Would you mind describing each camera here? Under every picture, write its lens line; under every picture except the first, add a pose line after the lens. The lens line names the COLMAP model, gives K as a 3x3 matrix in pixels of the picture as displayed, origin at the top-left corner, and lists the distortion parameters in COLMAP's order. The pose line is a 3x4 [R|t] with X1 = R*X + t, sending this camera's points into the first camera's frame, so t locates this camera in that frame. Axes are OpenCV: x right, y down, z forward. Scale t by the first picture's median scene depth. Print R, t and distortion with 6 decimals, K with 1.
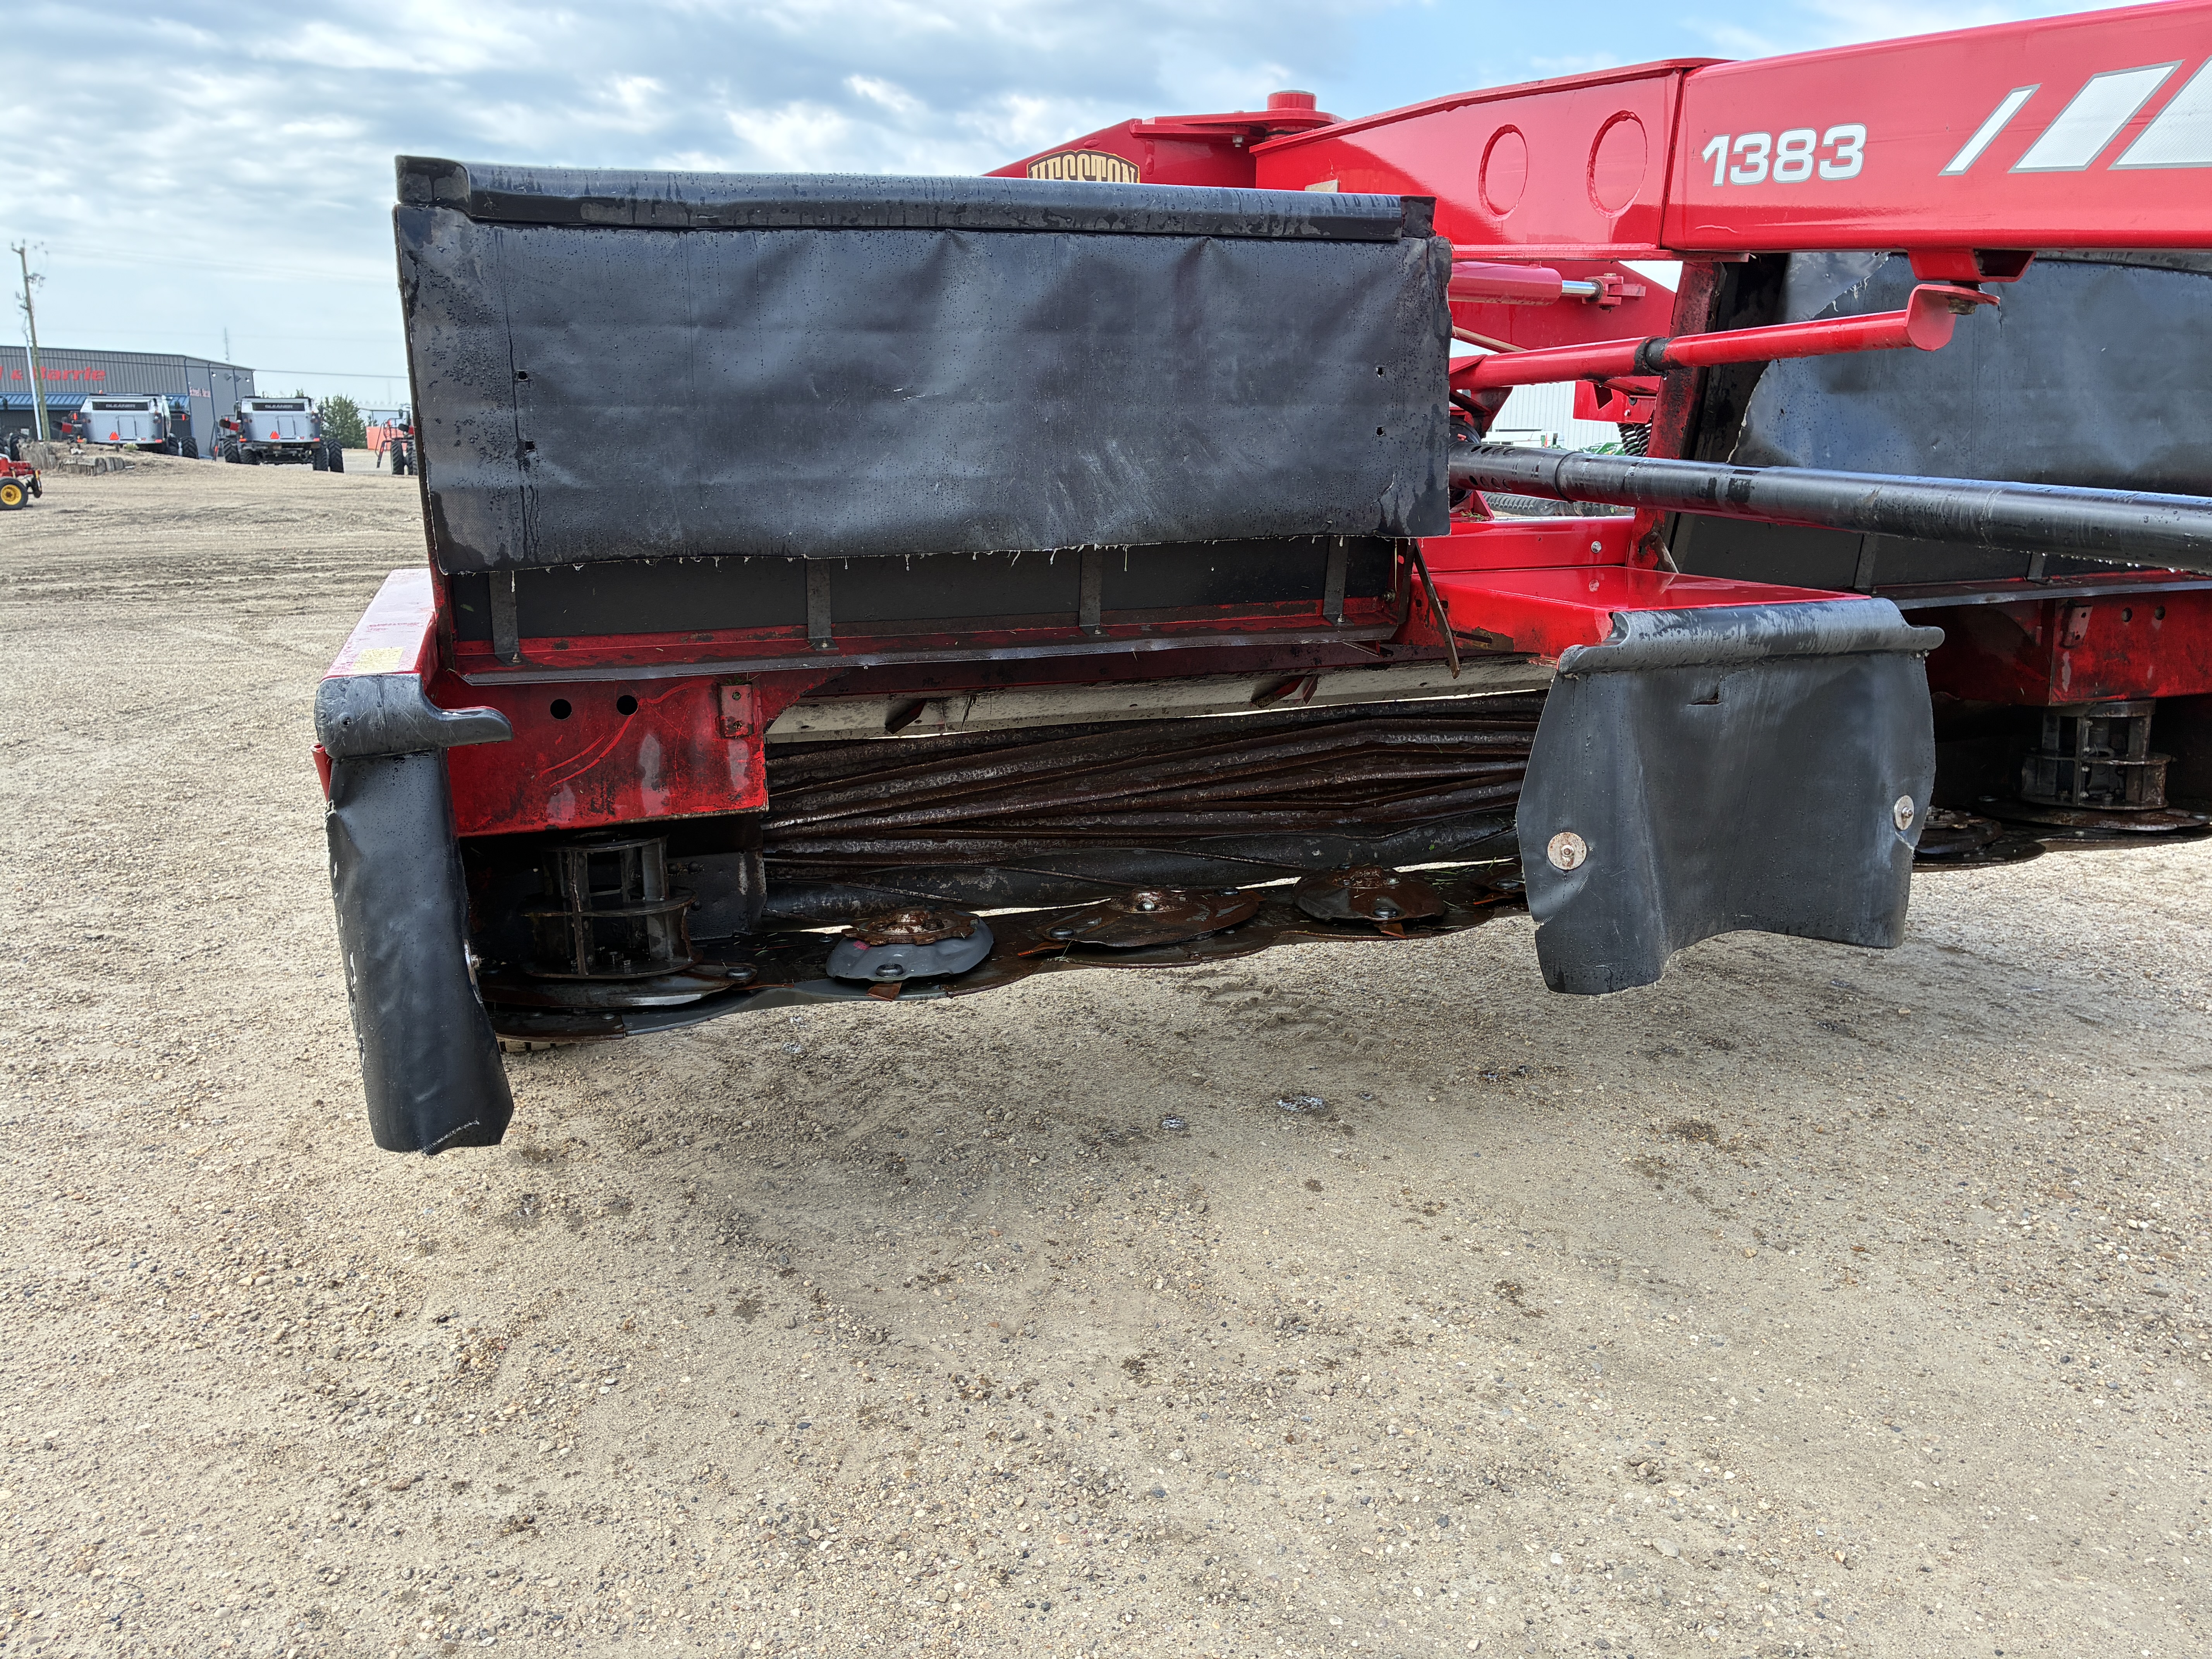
lens RADIAL K [[1704.1, 0, 1127.4], [0, 1704.1, 827.4], [0, 0, 1]] dist [0.065083, -0.076280]
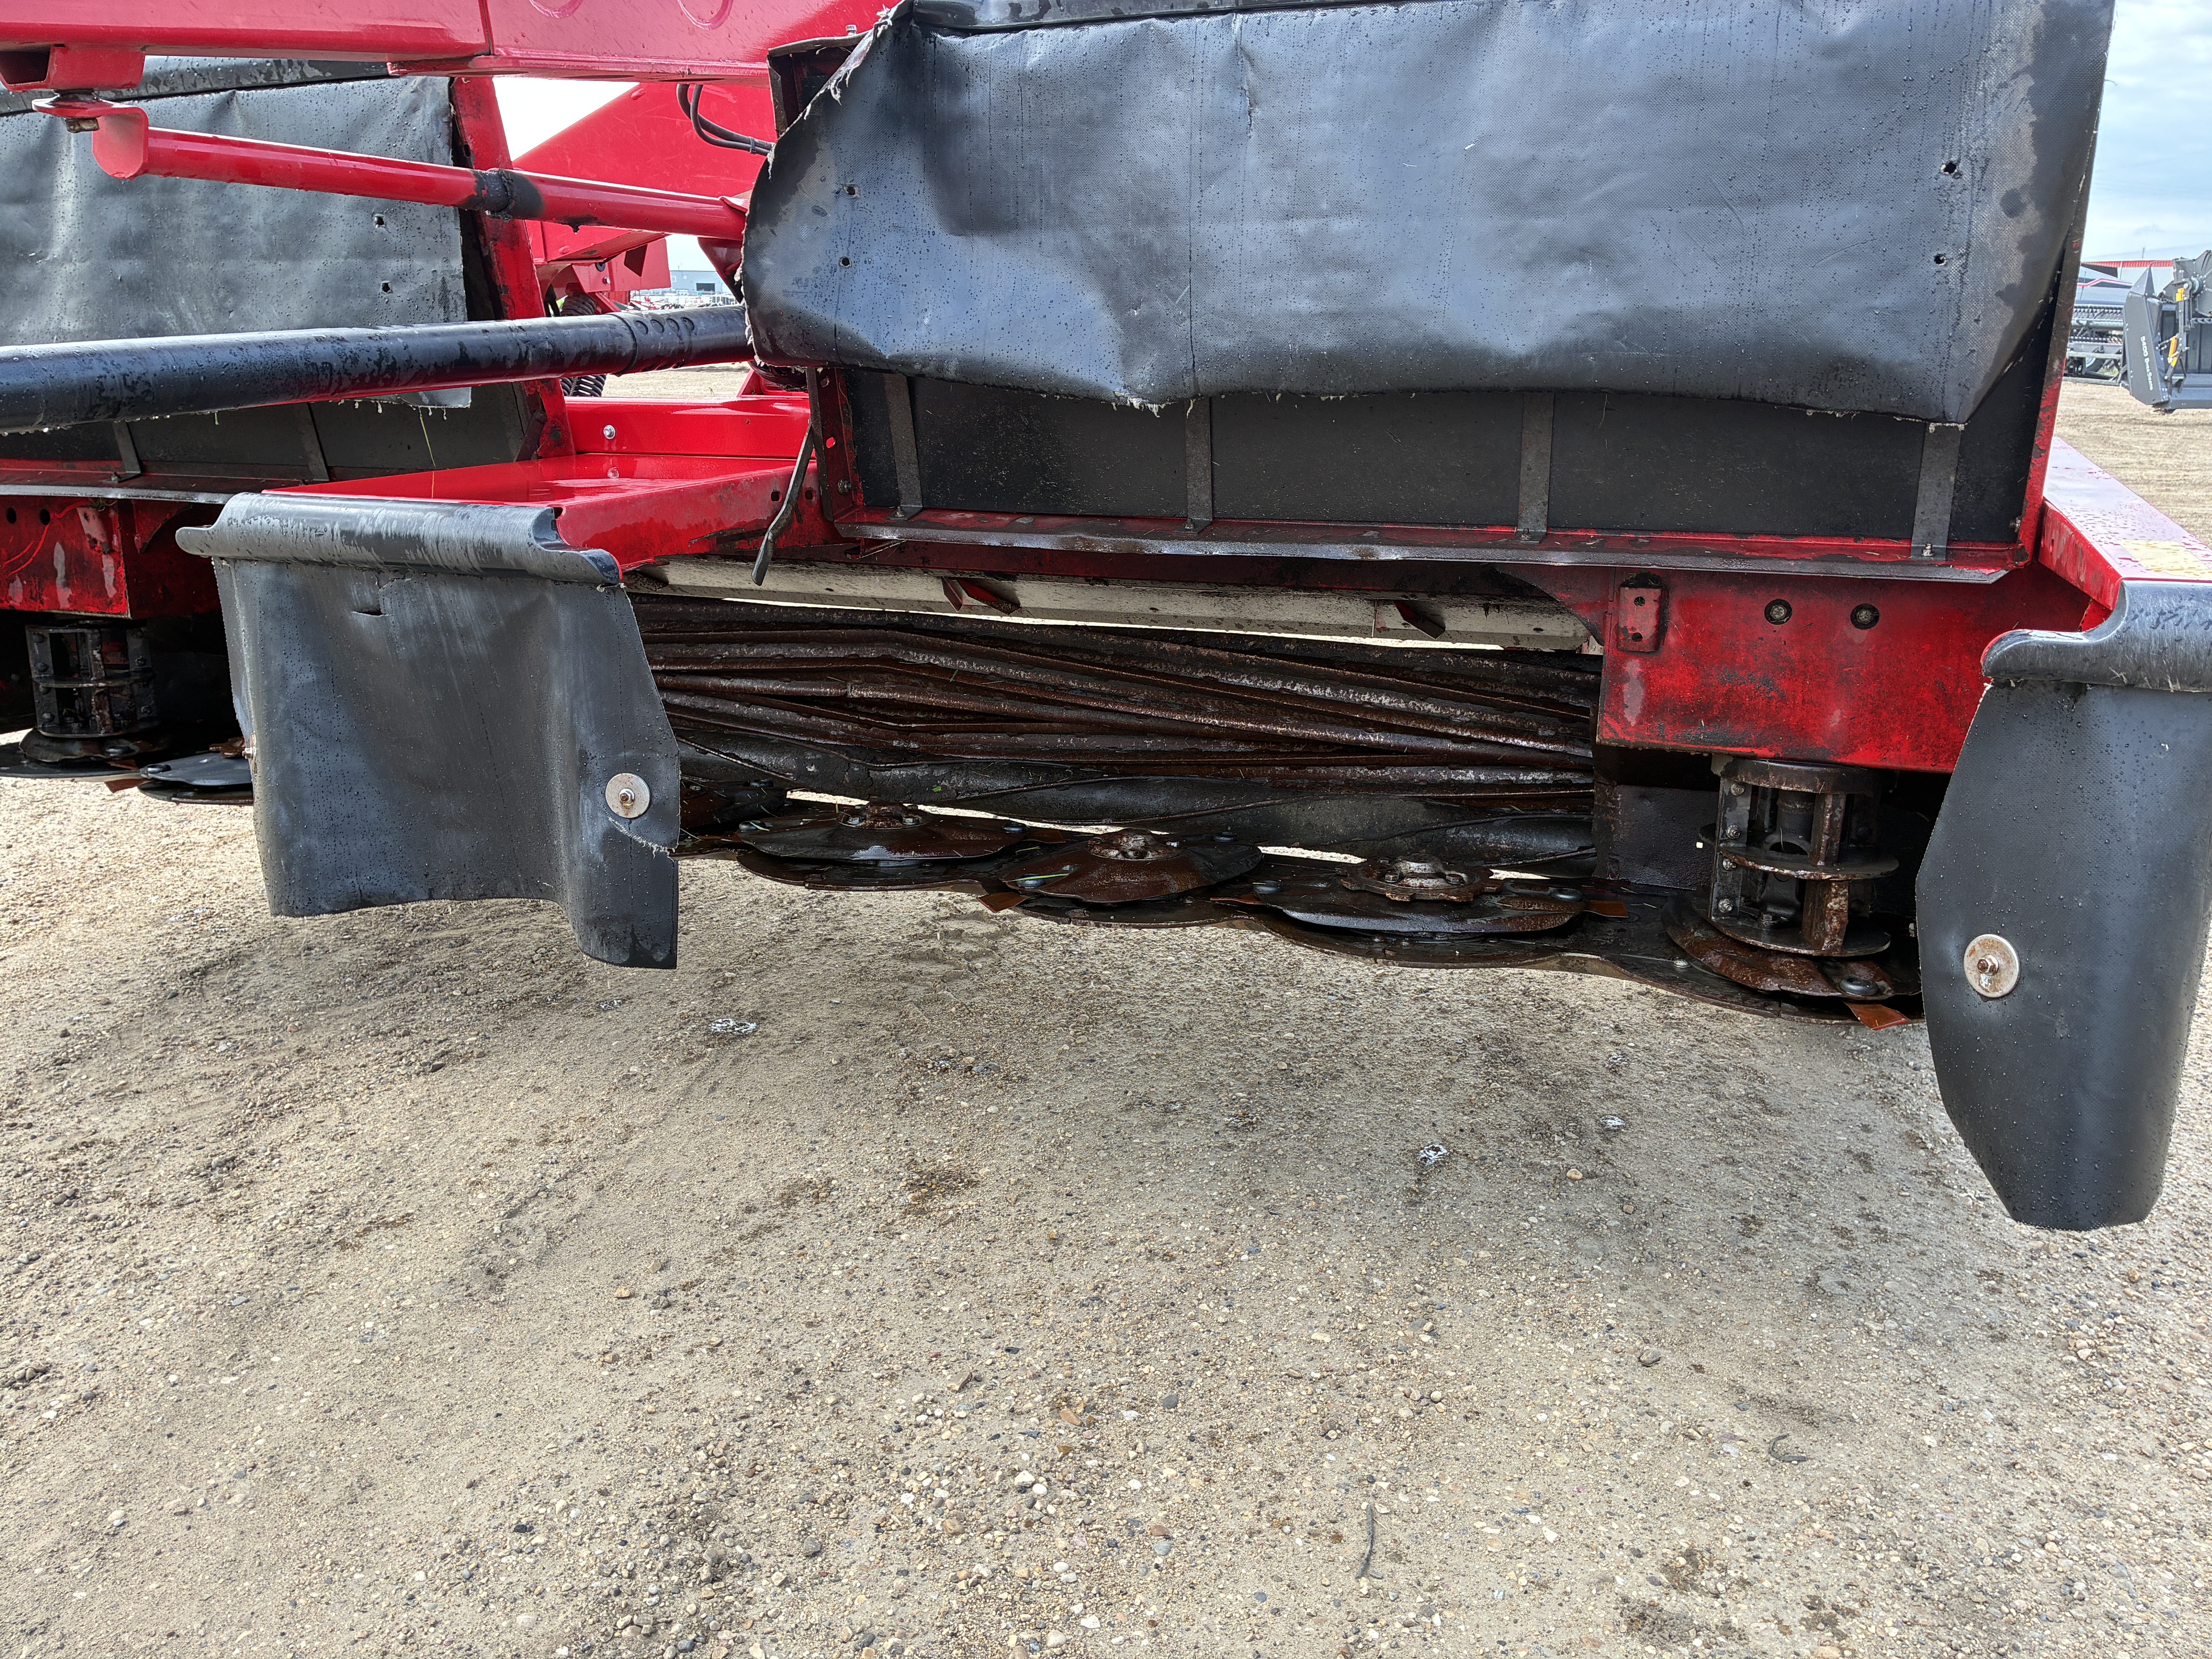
lens RADIAL K [[1704.1, 0, 1120.9], [0, 1704.1, 837.3], [0, 0, 1]] dist [0.065083, -0.076280]
pose [[0.719293, 0.201724, -0.664775, 1.137997], [-0.153622, 0.979410, 0.130978, -0.126276], [0.677509, 0.007913, 0.735472, 0.597945]]
